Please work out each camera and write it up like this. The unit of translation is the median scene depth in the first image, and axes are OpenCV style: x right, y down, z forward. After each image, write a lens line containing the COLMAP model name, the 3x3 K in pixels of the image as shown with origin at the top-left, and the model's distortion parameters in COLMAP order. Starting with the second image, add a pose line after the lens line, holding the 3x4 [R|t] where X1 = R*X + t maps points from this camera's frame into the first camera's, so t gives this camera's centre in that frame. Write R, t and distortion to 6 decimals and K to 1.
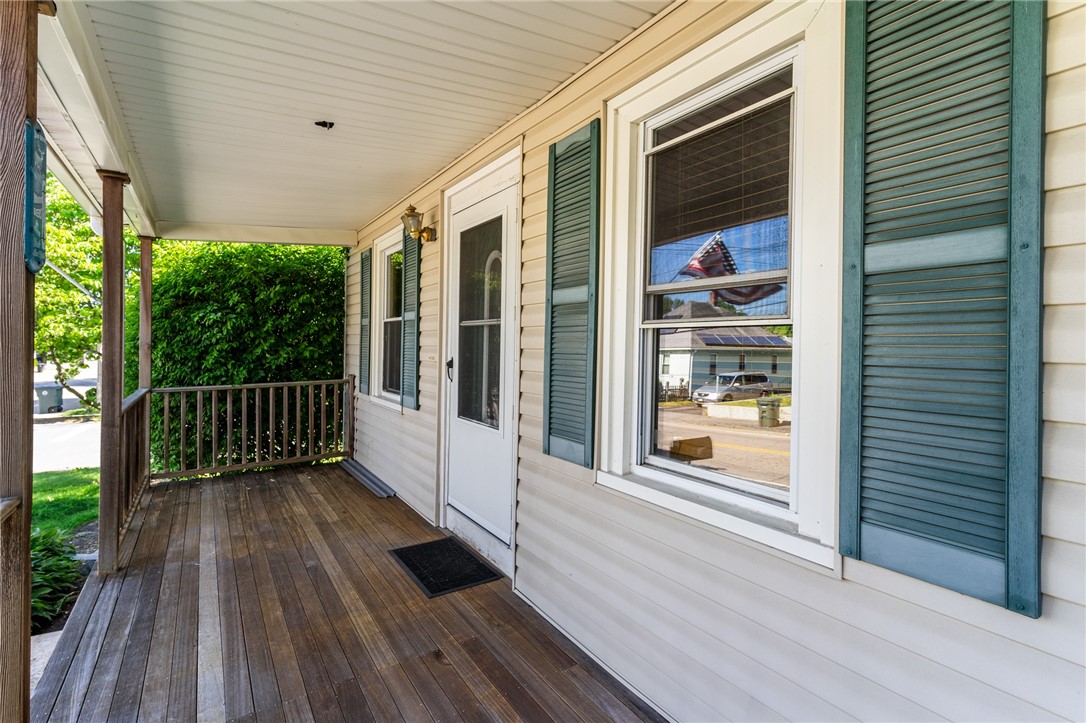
lens RADIAL K [[500.8, 0, 563.9], [0, 500.8, 356.5], [0, 0, 1]] dist [-0.050875, 0.000187]
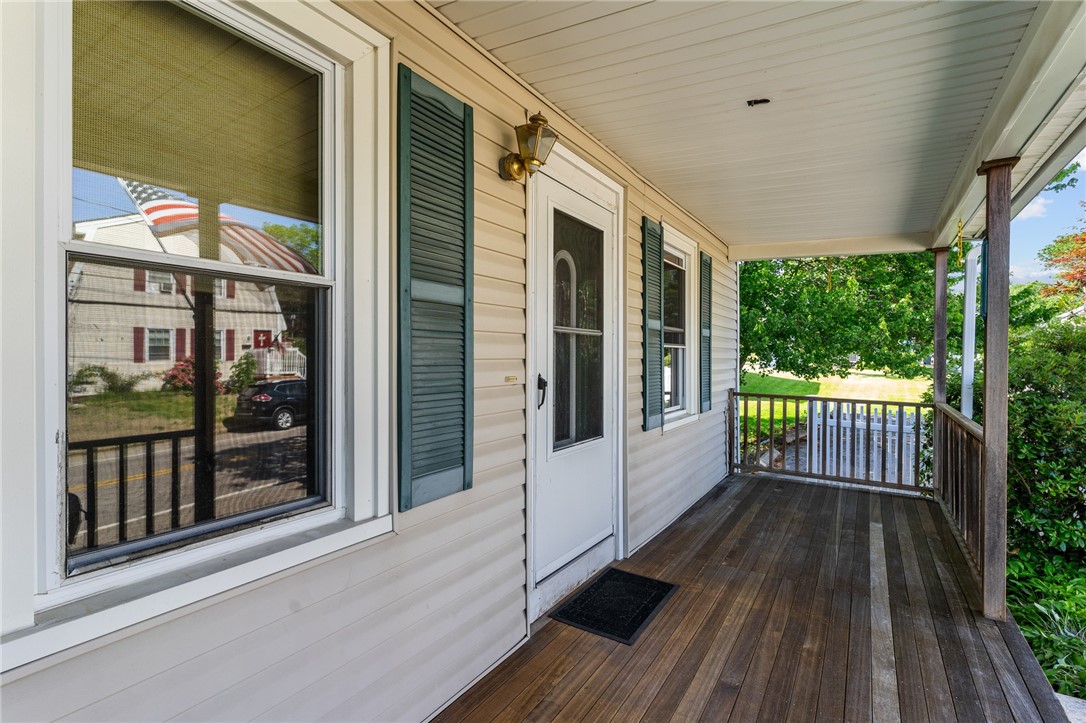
lens RADIAL K [[514.4, 0, 540.8], [0, 514.4, 365.1], [0, 0, 1]] dist [0.002442, -0.000524]
pose [[-0.376887, -0.031383, 0.925727, -1.016949], [0.004893, 0.999344, 0.035871, -0.040166], [-0.926246, 0.018048, -0.376487, 1.439395]]
